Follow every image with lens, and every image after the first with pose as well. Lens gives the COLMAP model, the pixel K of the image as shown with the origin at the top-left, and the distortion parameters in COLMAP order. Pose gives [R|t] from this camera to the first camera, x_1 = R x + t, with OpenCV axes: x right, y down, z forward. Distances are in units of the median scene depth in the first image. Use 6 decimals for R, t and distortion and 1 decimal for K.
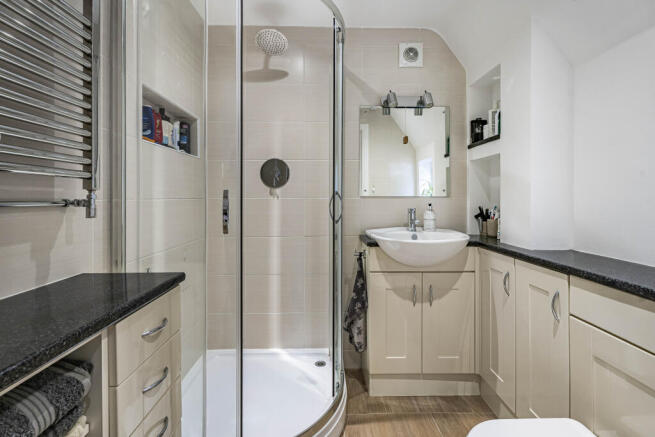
lens RADIAL K [[301.0, 0, 328.6], [0, 301.0, 197.6], [0, 0, 1]] dist [0.011114, 0.000138]
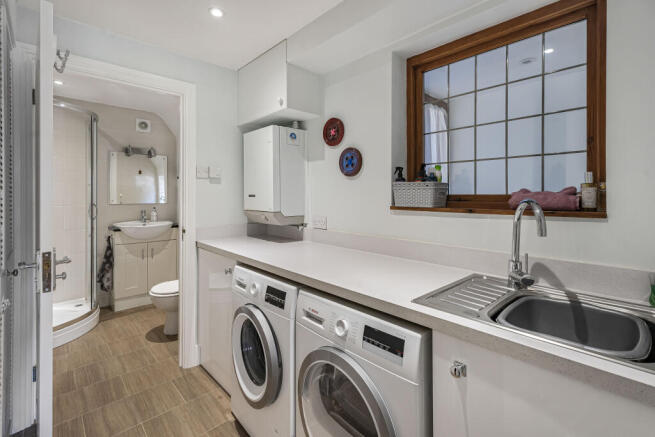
lens RADIAL K [[301.0, 0, 328.6], [0, 301.0, 197.6], [0, 0, 1]] dist [0.011114, 0.000138]
pose [[0.743994, -0.002667, 0.668182, -0.125479], [-0.005909, 0.999927, 0.010571, -0.071797], [-0.668161, -0.011813, 0.743923, -1.211658]]
